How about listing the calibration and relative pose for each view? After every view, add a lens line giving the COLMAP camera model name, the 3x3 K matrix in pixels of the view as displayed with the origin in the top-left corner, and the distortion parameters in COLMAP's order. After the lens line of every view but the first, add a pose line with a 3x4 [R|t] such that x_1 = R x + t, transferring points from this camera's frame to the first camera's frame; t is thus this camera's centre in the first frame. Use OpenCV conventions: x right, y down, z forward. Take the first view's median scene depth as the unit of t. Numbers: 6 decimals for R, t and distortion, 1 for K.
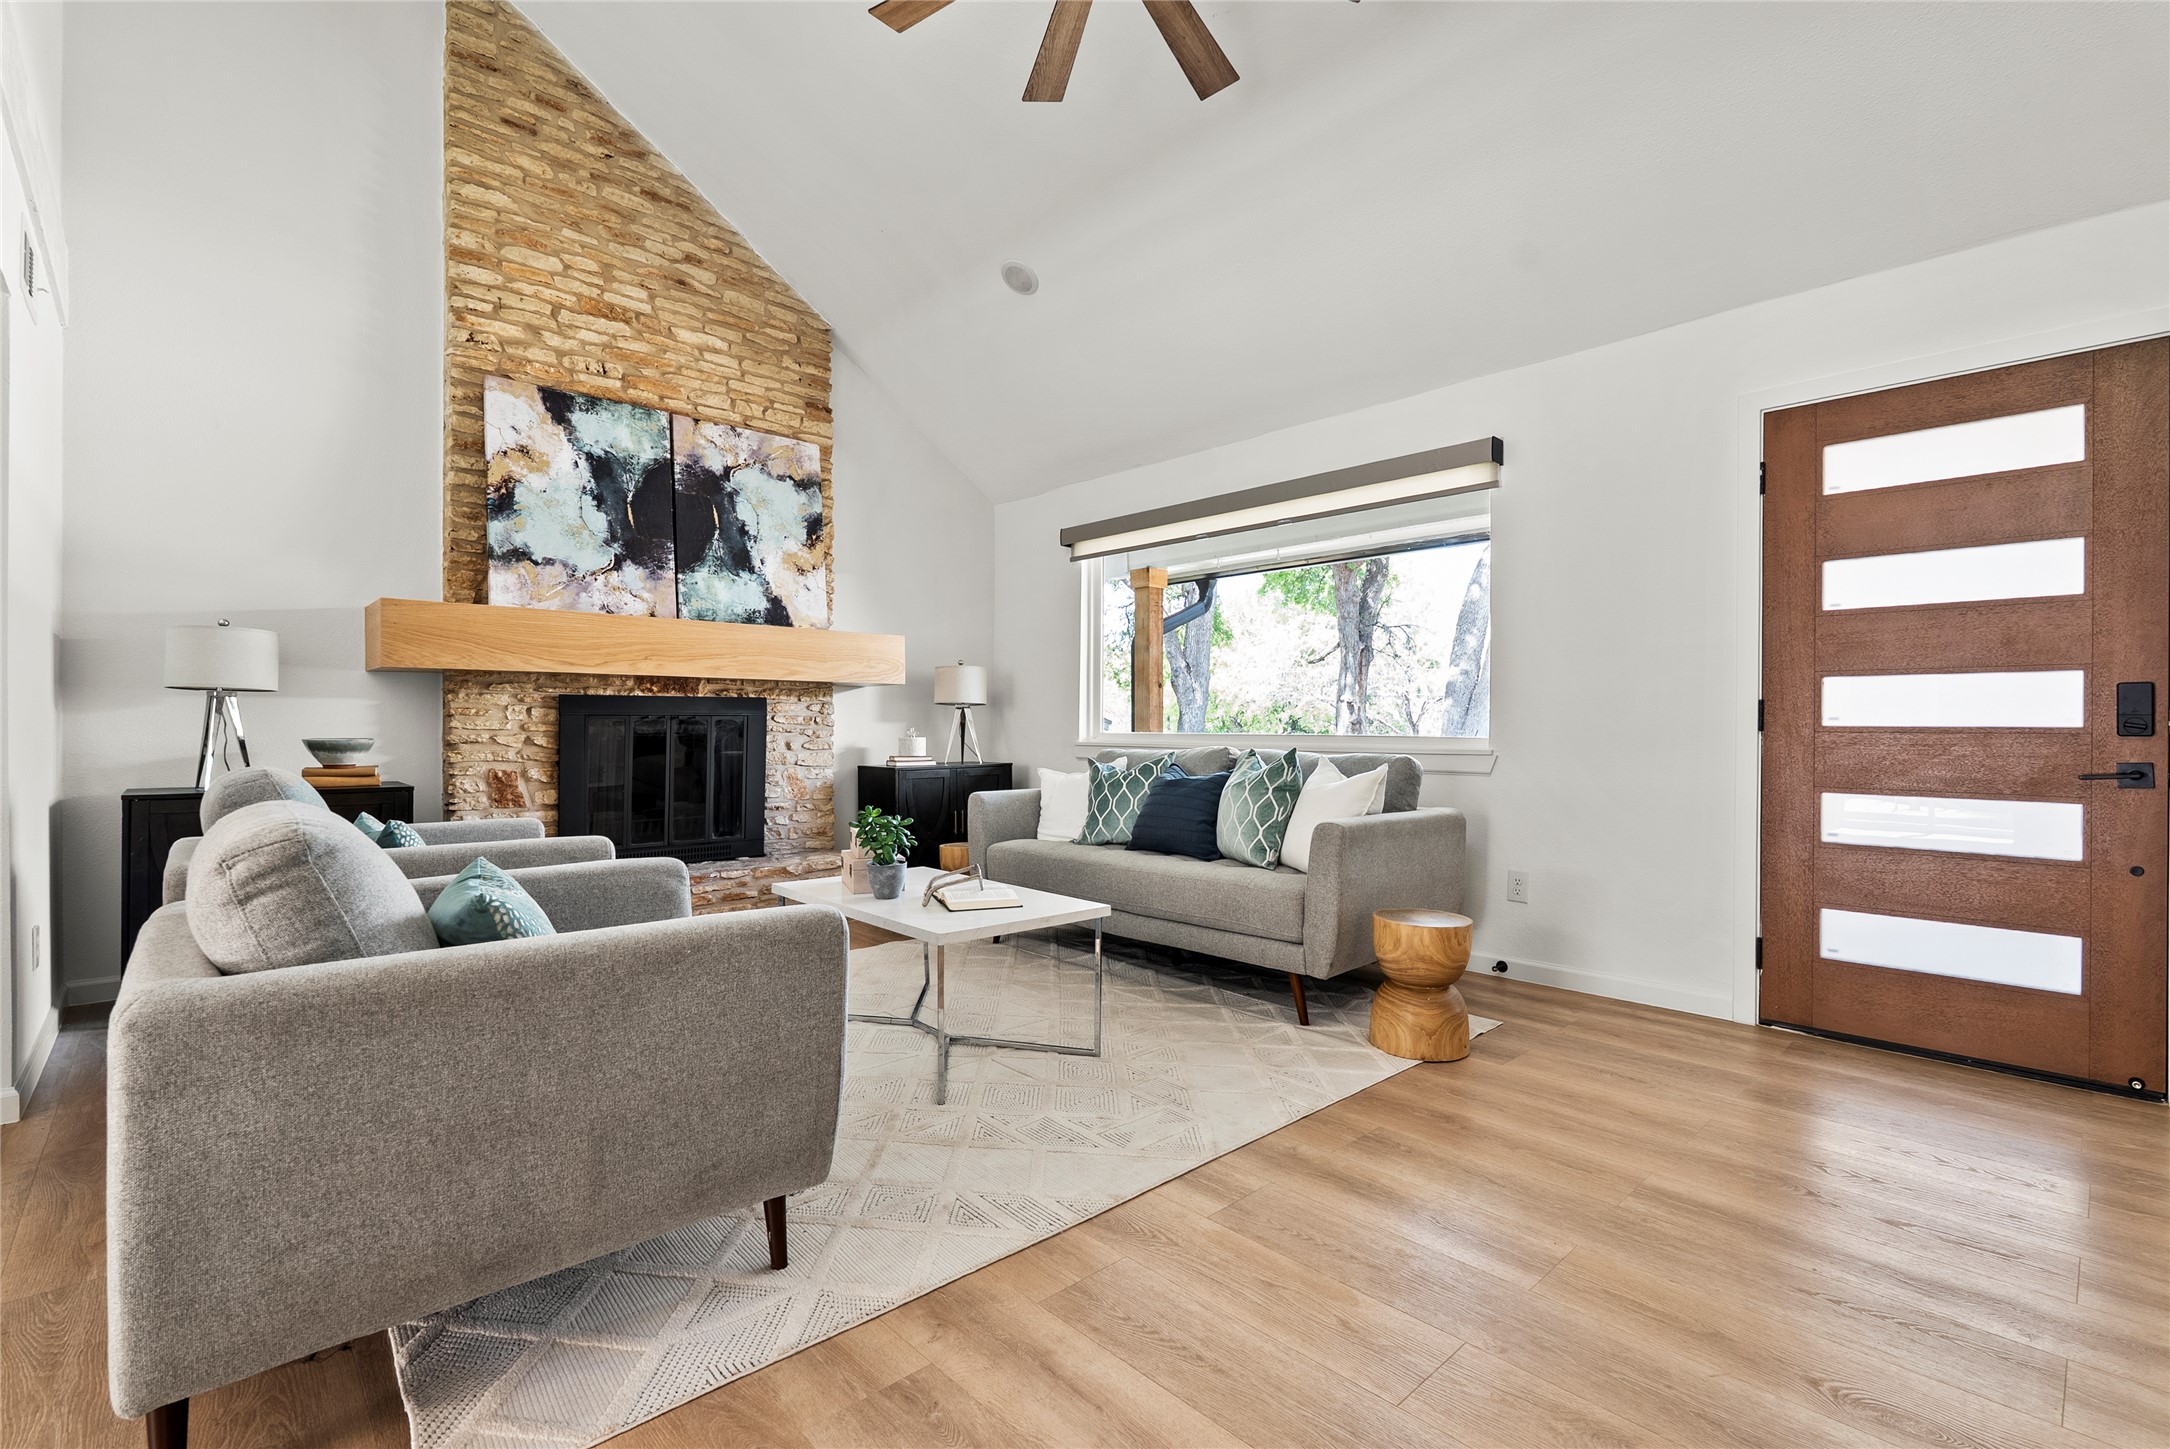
lens RADIAL K [[972.4, 0, 1085.0], [0, 972.4, 724.5], [0, 0, 1]] dist [-0.009157, 0.000741]
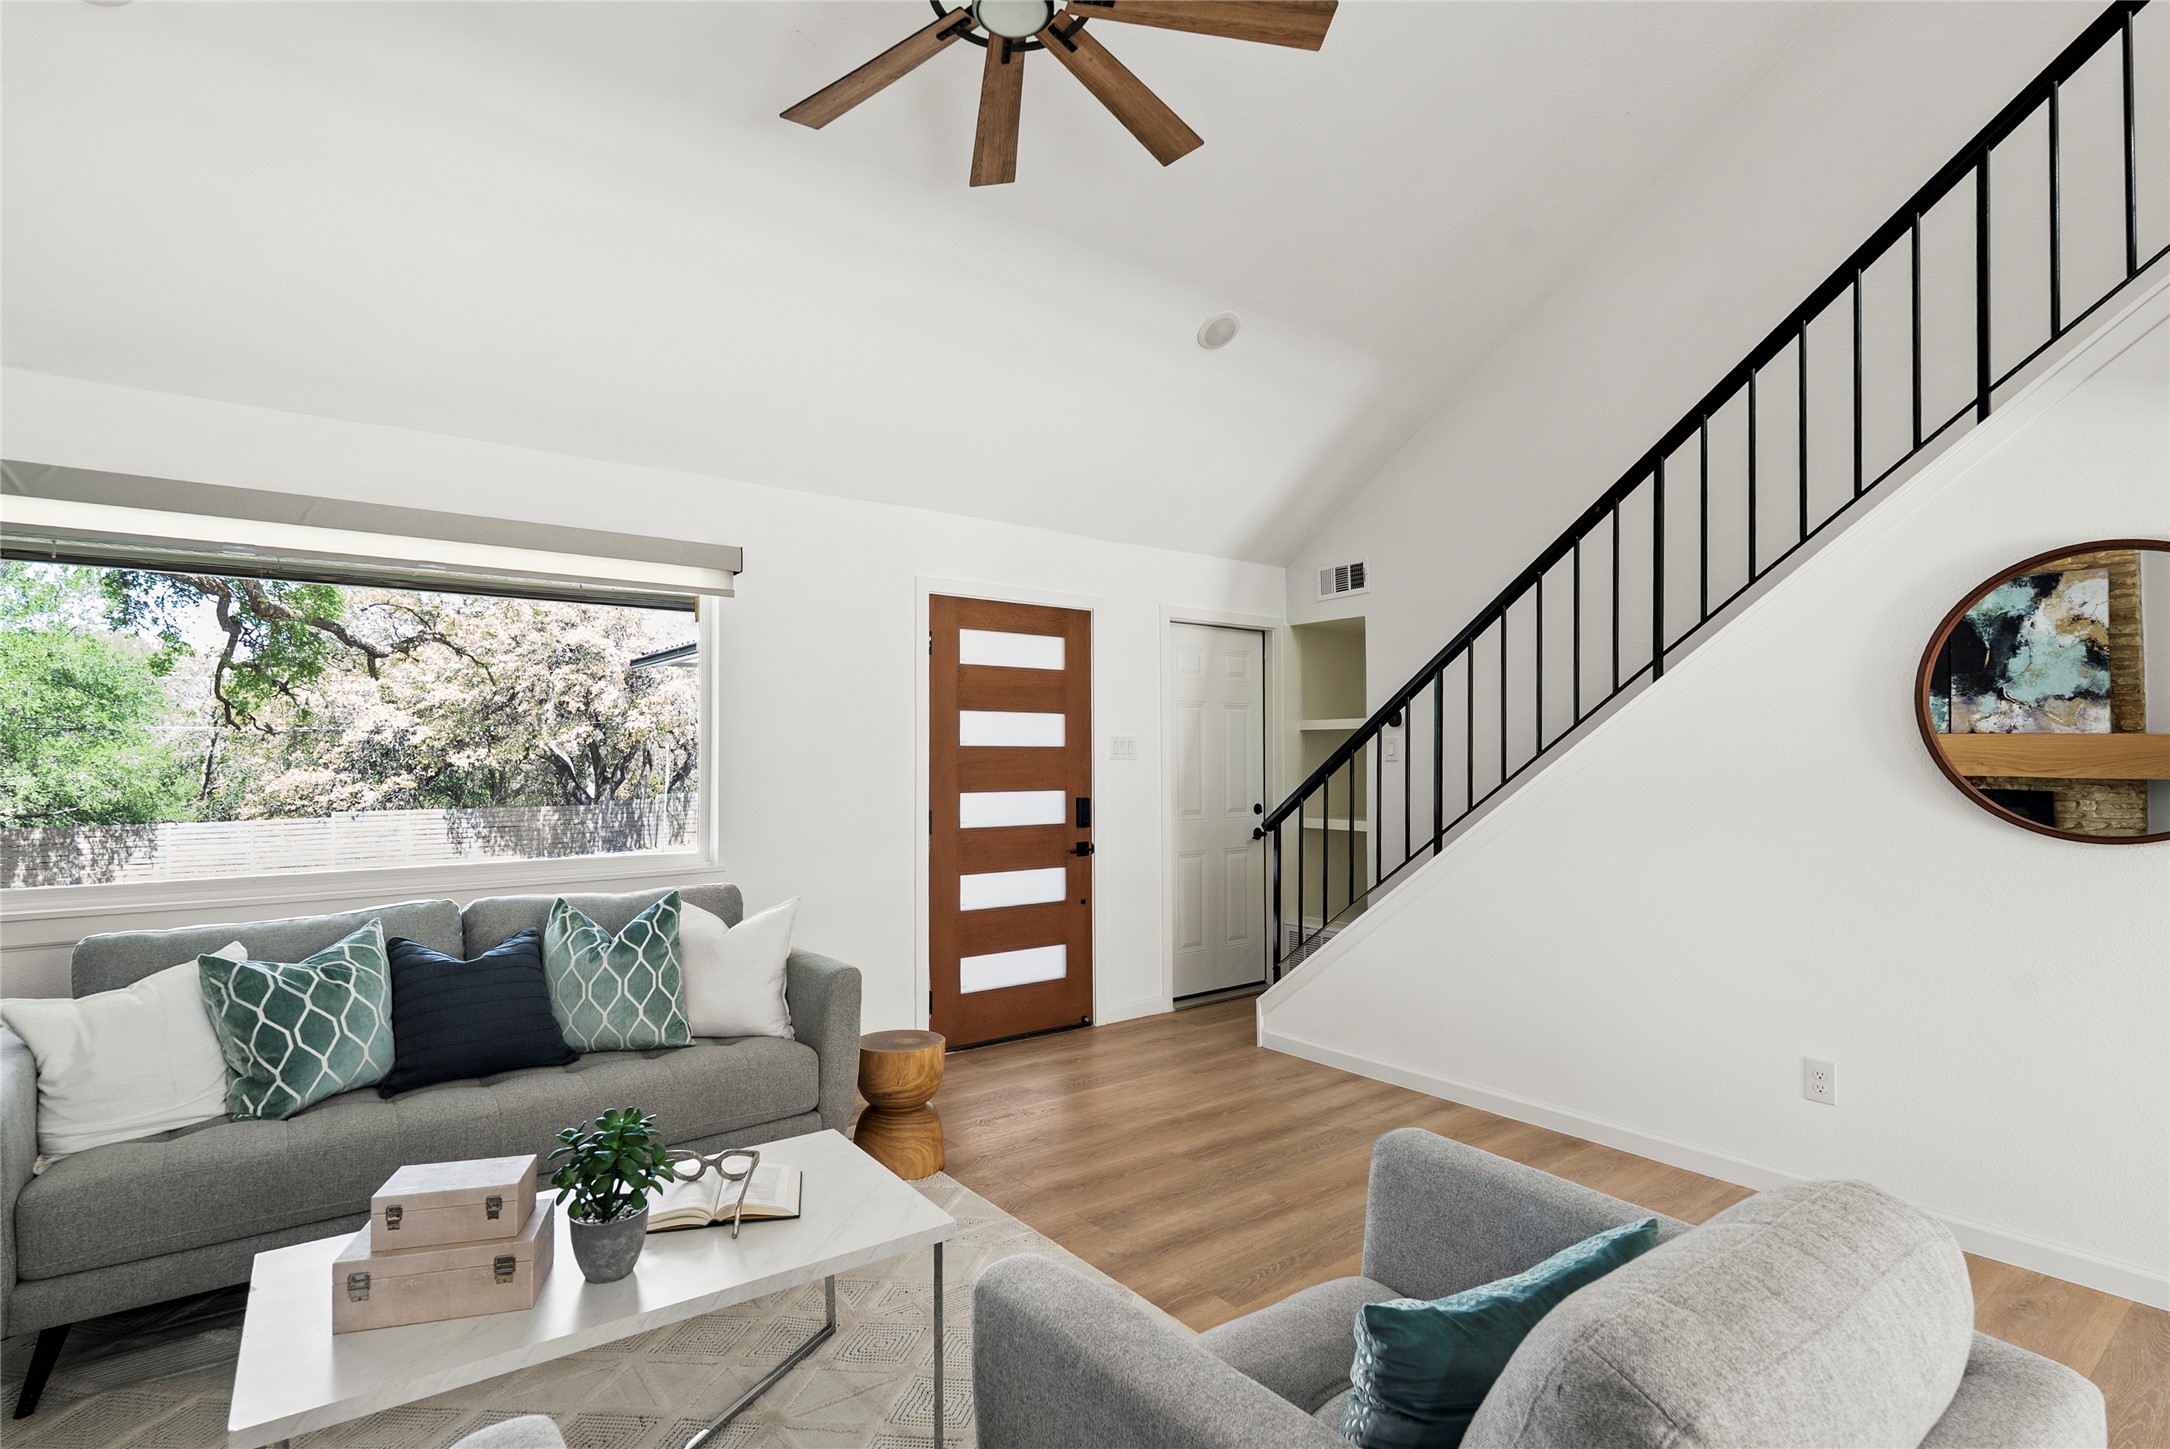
lens RADIAL K [[1090.9, 0, 1085.0], [0, 1090.9, 724.5], [0, 0, 1]] dist [-0.000394, -0.000056]
pose [[0.099068, 0.019196, 0.994896, -0.812945], [-0.000838, 0.999815, -0.019208, -0.120459], [-0.995080, 0.001069, 0.099065, 0.678676]]
